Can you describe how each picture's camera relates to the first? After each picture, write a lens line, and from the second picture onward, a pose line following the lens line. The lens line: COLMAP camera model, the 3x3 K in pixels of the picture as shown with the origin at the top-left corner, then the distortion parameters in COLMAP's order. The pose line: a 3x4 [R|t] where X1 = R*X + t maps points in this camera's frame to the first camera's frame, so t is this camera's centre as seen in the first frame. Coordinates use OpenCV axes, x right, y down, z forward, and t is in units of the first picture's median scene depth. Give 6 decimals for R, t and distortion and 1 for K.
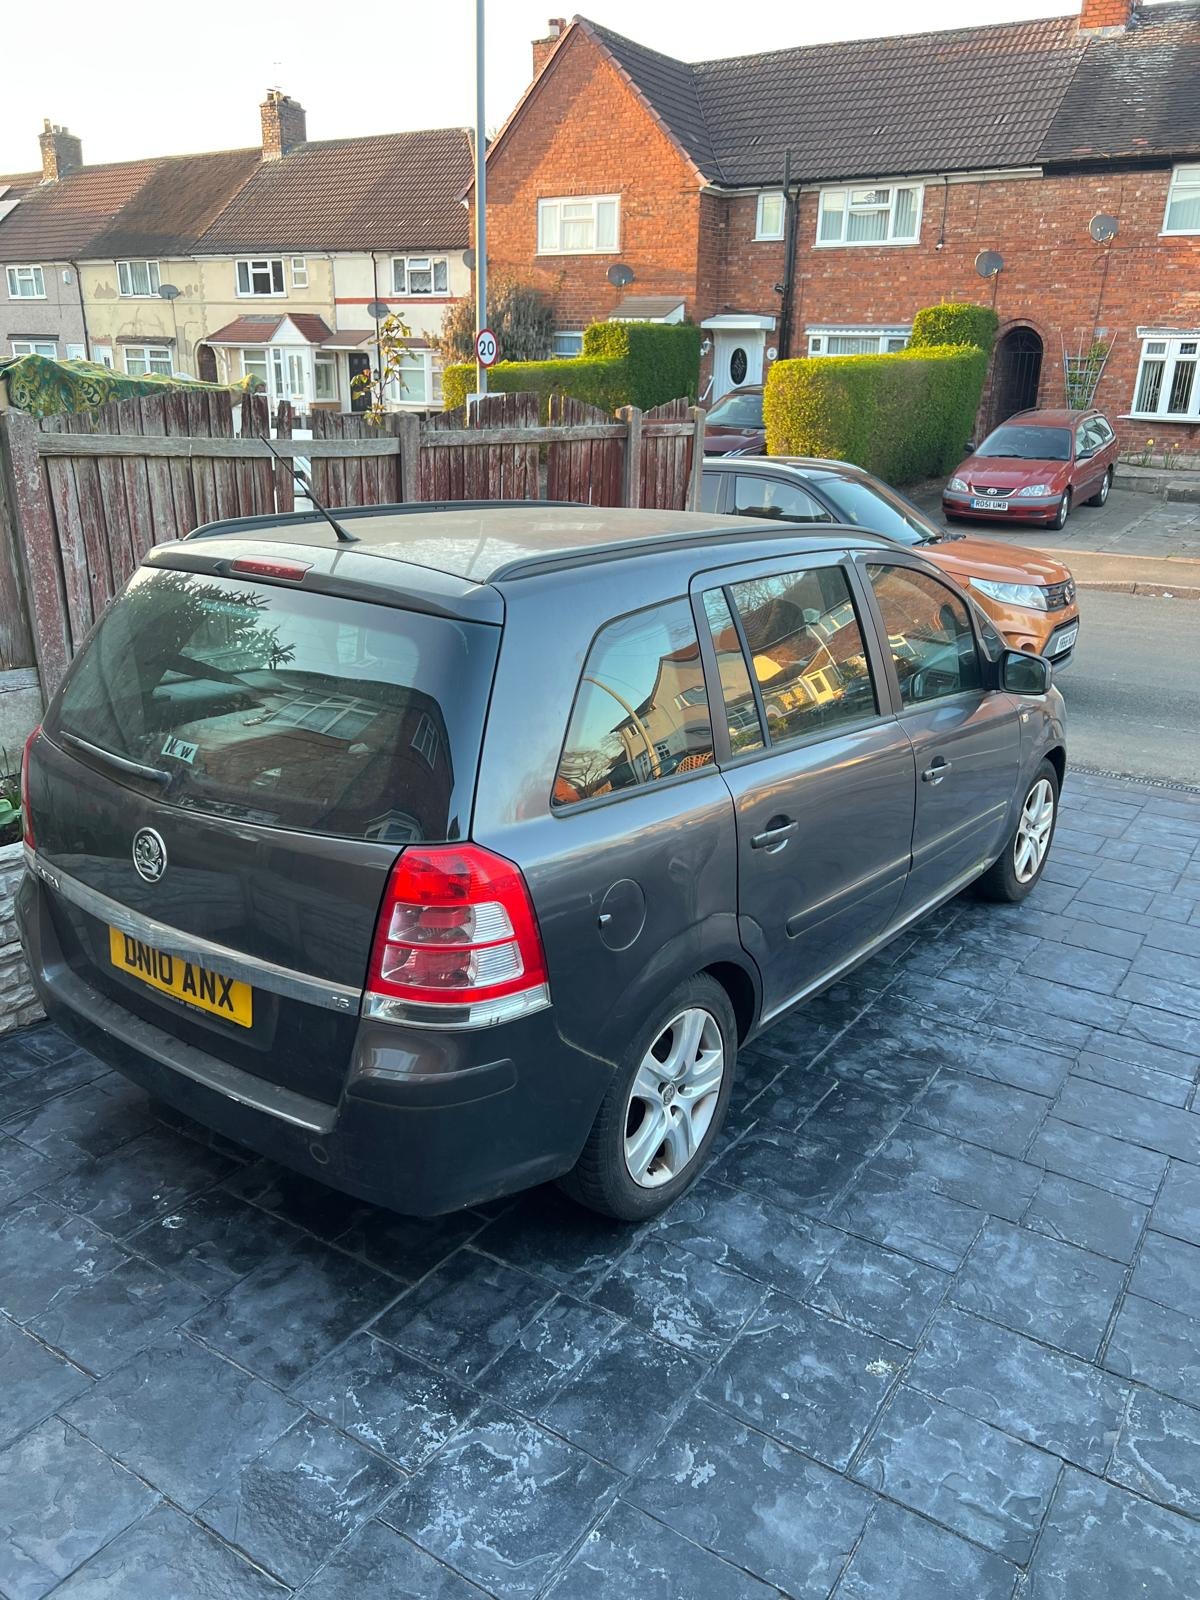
lens RADIAL K [[1192.1, 0, 600.0], [0, 1192.1, 800.0], [0, 0, 1]] dist [0.054333, -0.059009]
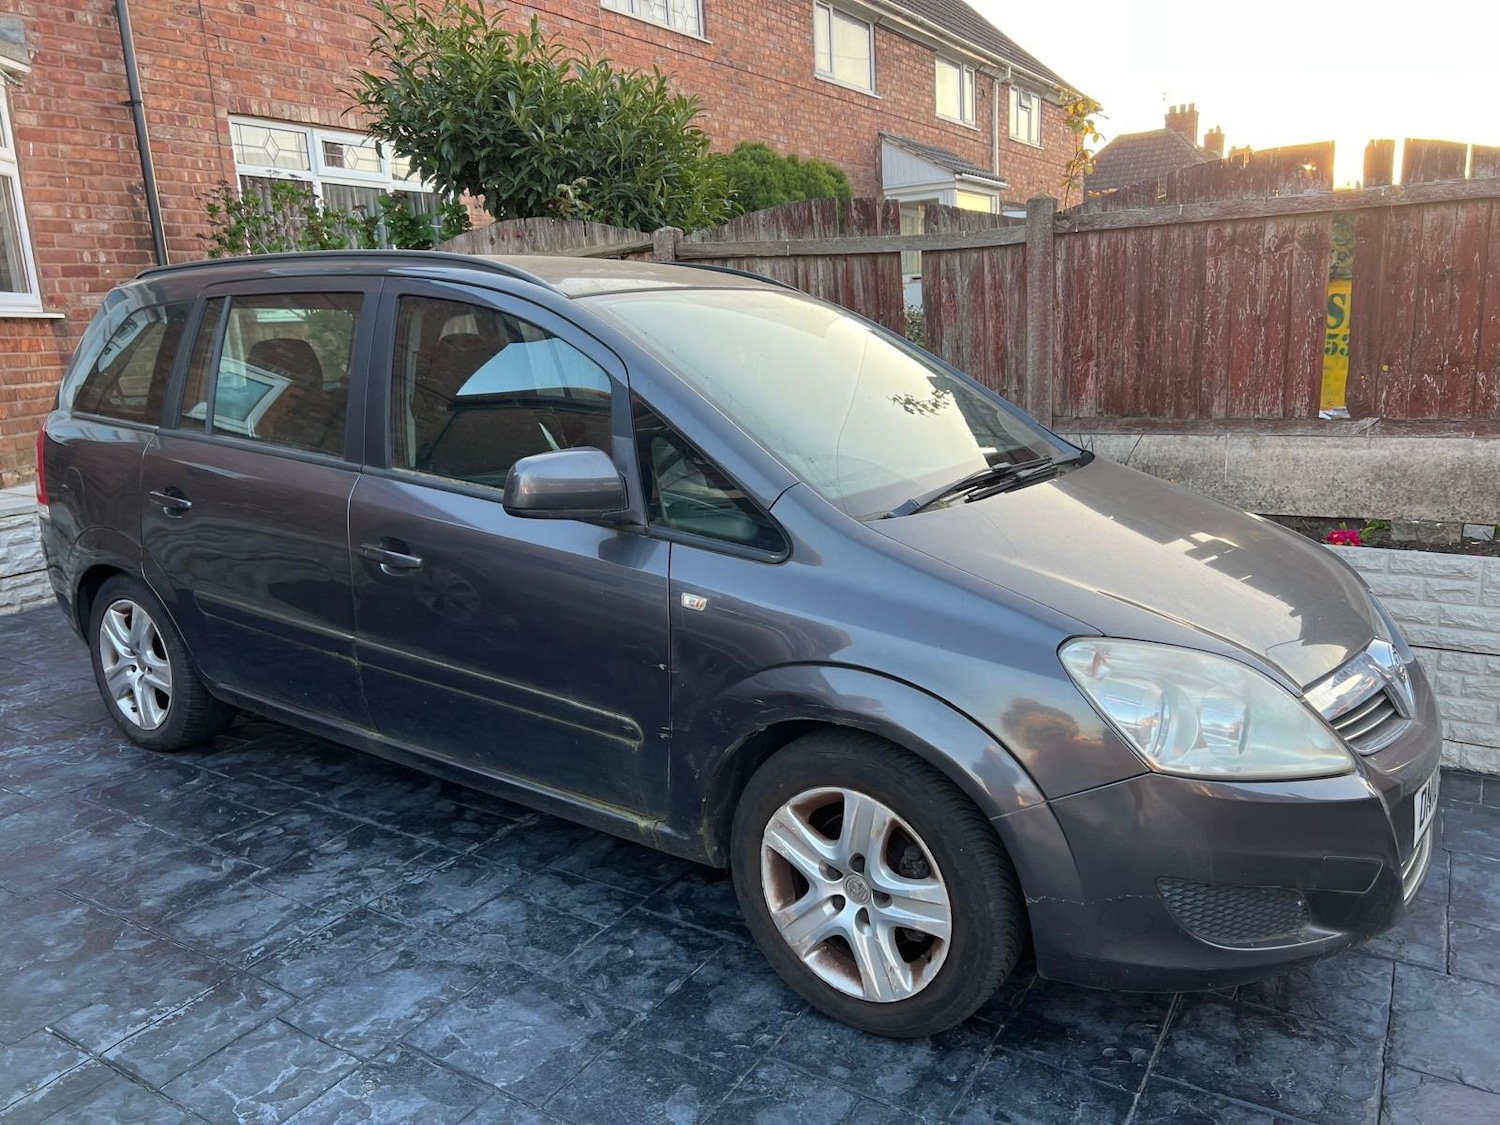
lens RADIAL K [[1117.6, 0, 750.2], [0, 1117.6, 550.4], [0, 0, 1]] dist [0.054333, -0.059009]
pose [[0.044112, 0.181584, -0.982386, 1.034122], [-0.288811, 0.943673, 0.161460, -0.219803], [0.956369, 0.276601, 0.094071, 1.172769]]
